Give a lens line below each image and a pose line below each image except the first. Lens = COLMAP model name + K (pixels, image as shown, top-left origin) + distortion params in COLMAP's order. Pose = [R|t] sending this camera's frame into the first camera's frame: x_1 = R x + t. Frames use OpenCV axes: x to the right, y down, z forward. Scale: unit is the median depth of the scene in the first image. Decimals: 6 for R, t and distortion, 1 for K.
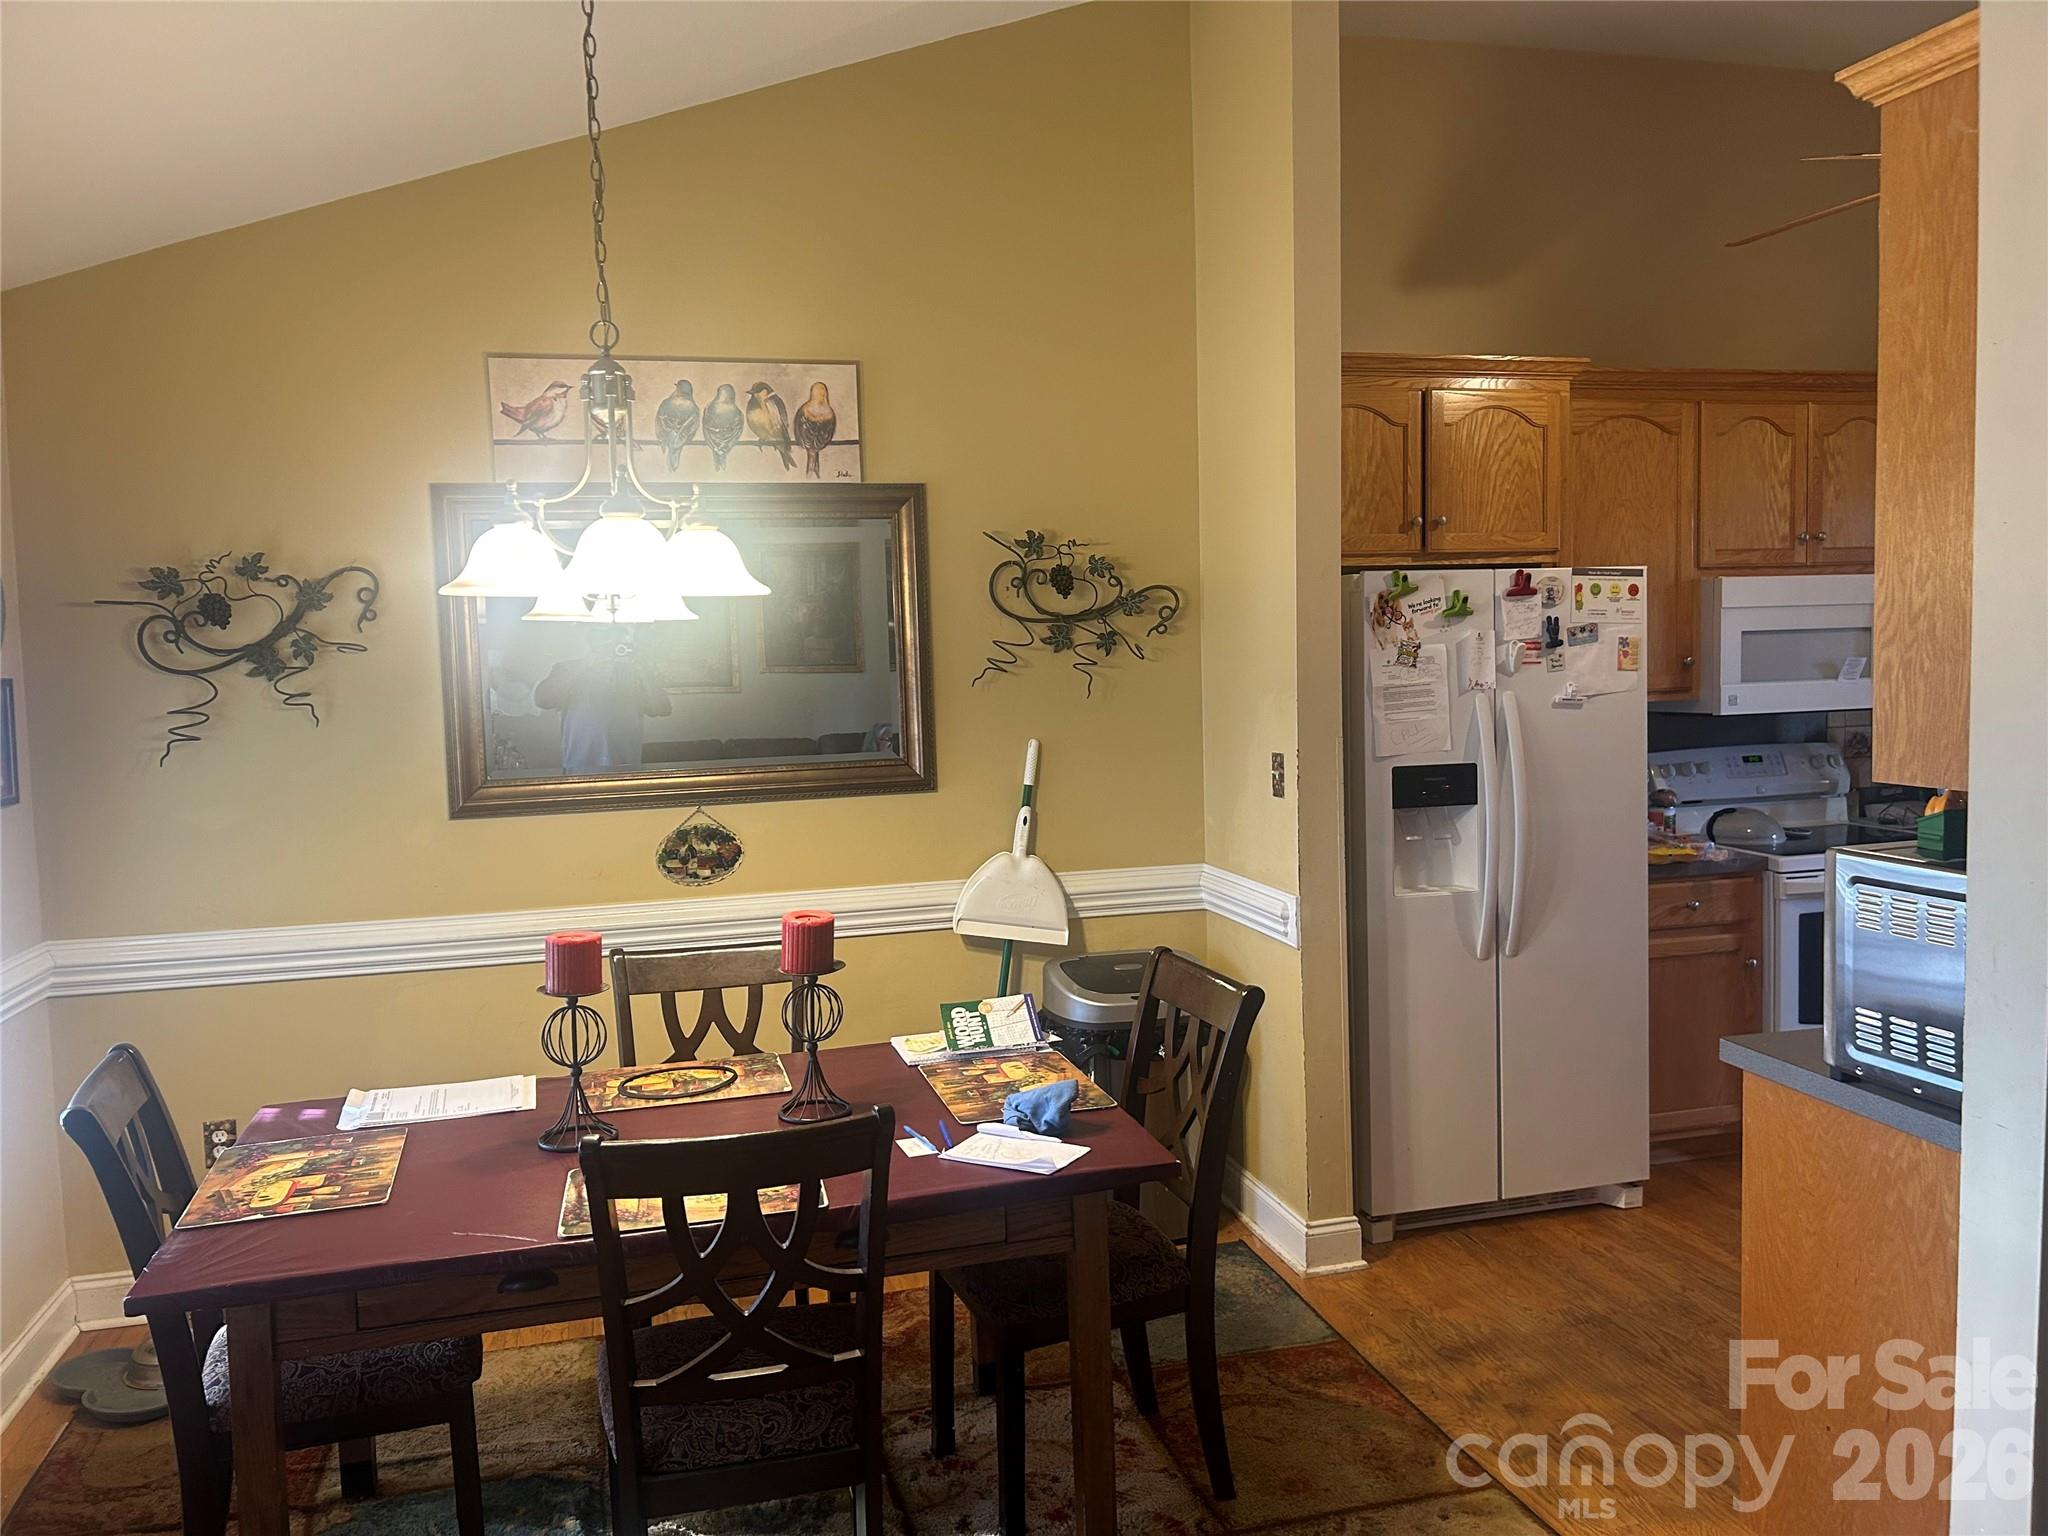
lens RADIAL K [[1554.8, 0, 1029.1], [0, 1554.8, 740.0], [0, 0, 1]] dist [0.058886, -0.055491]
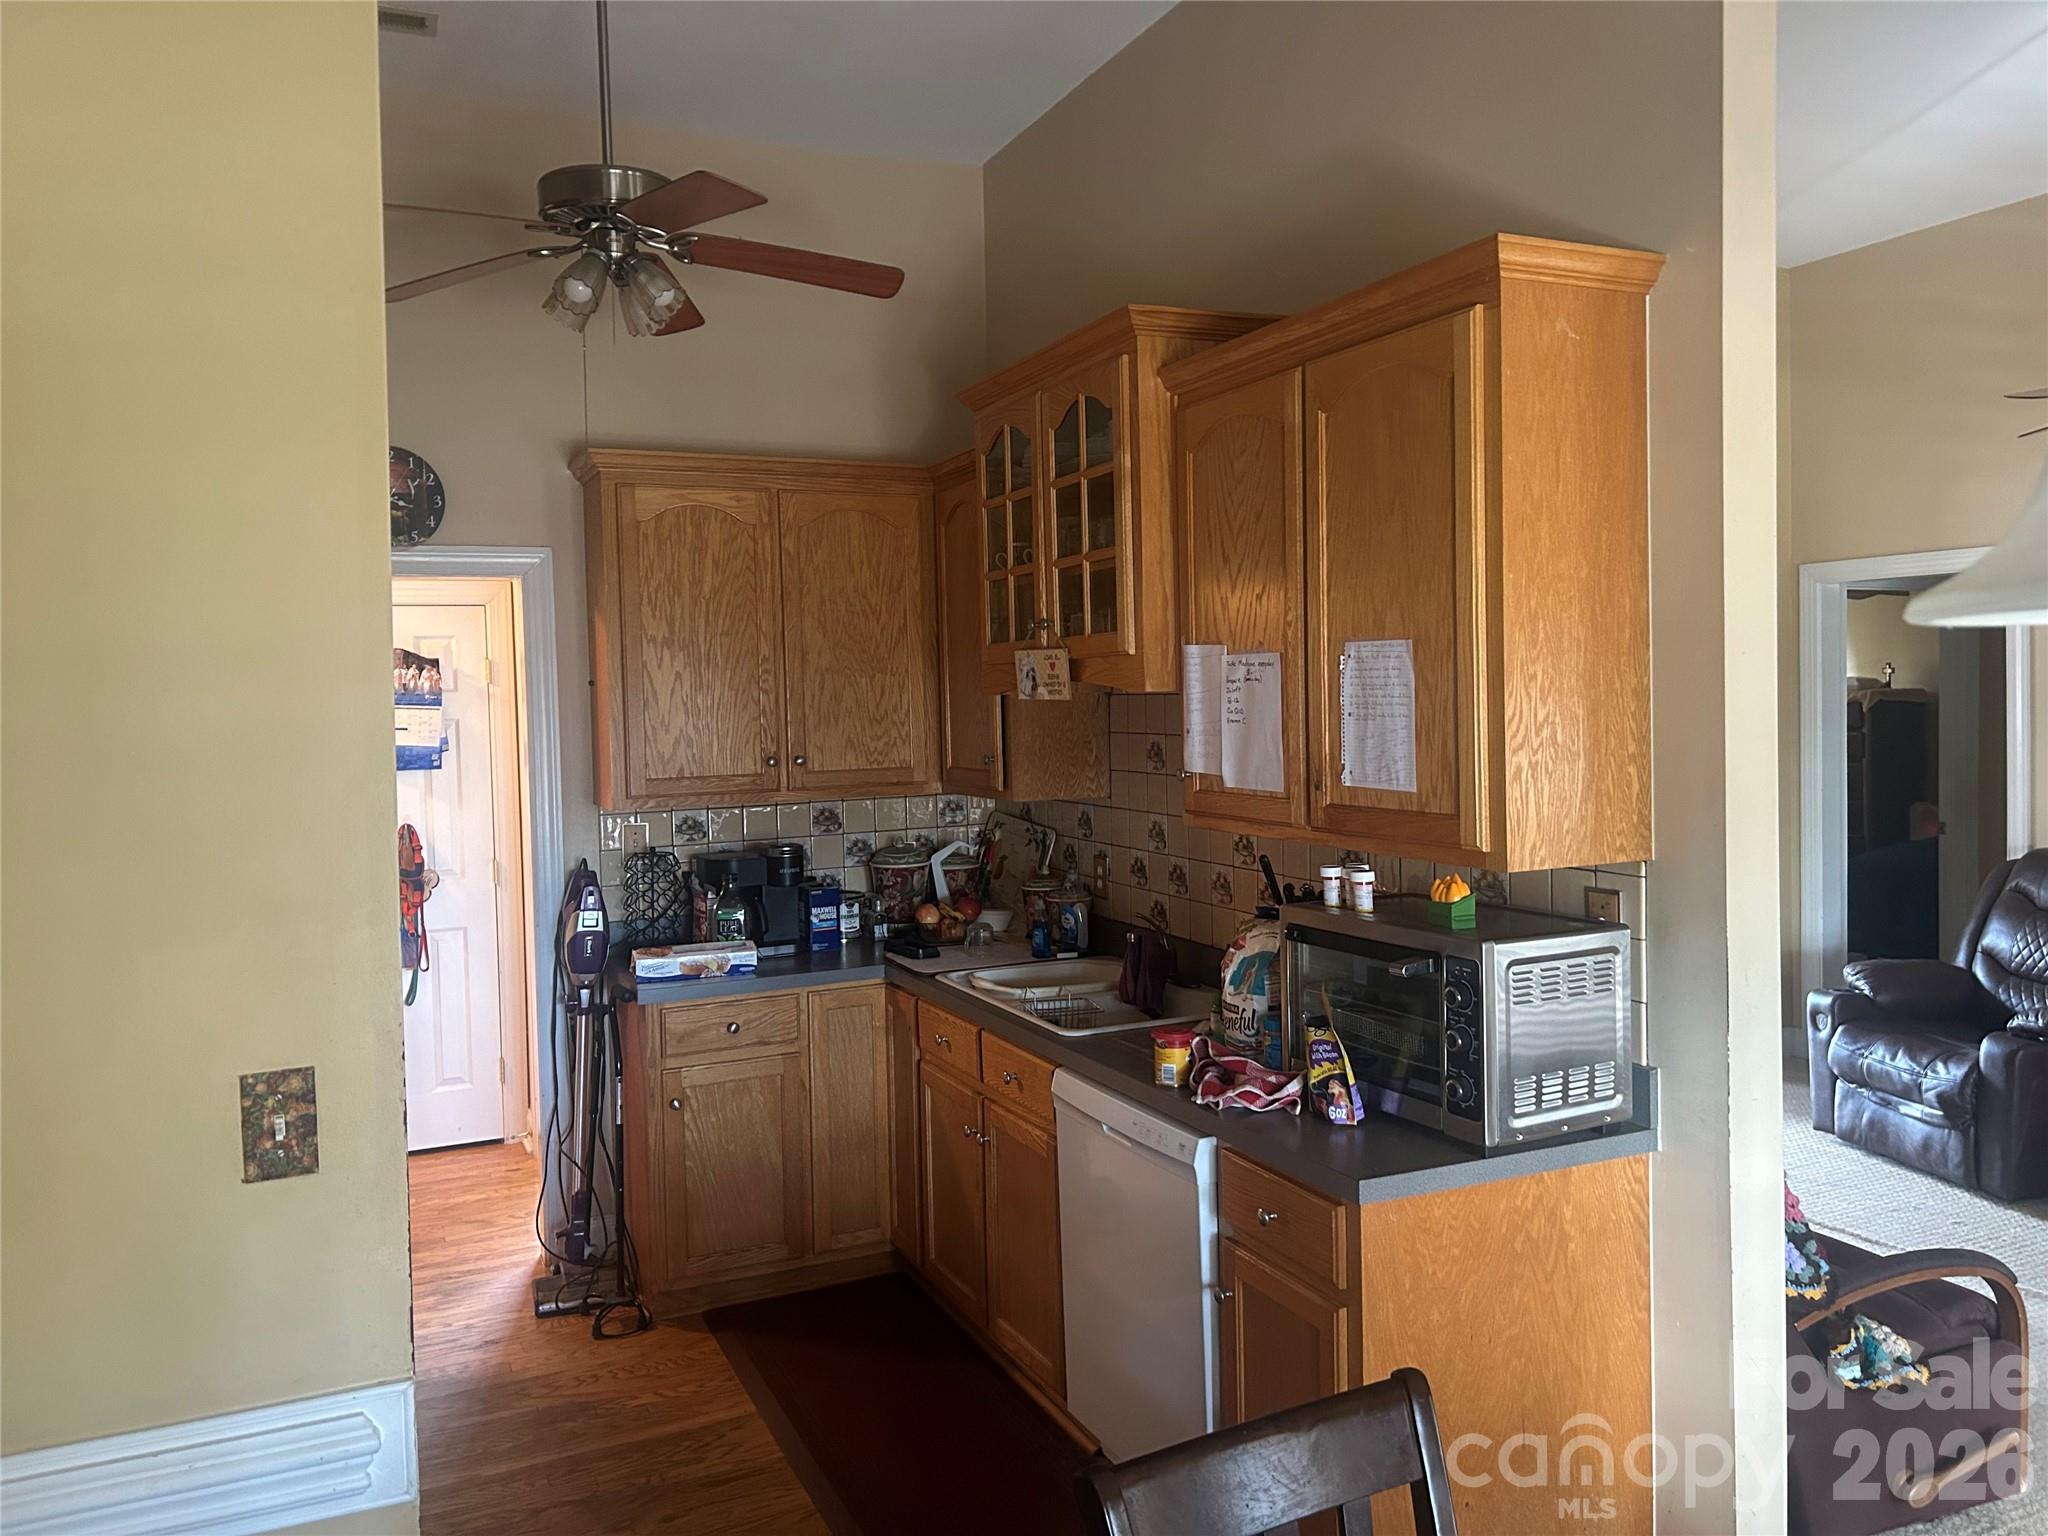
lens RADIAL K [[1554.8, 0, 1032.4], [0, 1554.8, 739.3], [0, 0, 1]] dist [0.058886, -0.055491]
pose [[-0.171831, -0.002273, 0.985124, -0.287947], [0.092782, 0.995515, 0.018480, -0.068954], [-0.980748, 0.094577, -0.170849, 0.871104]]
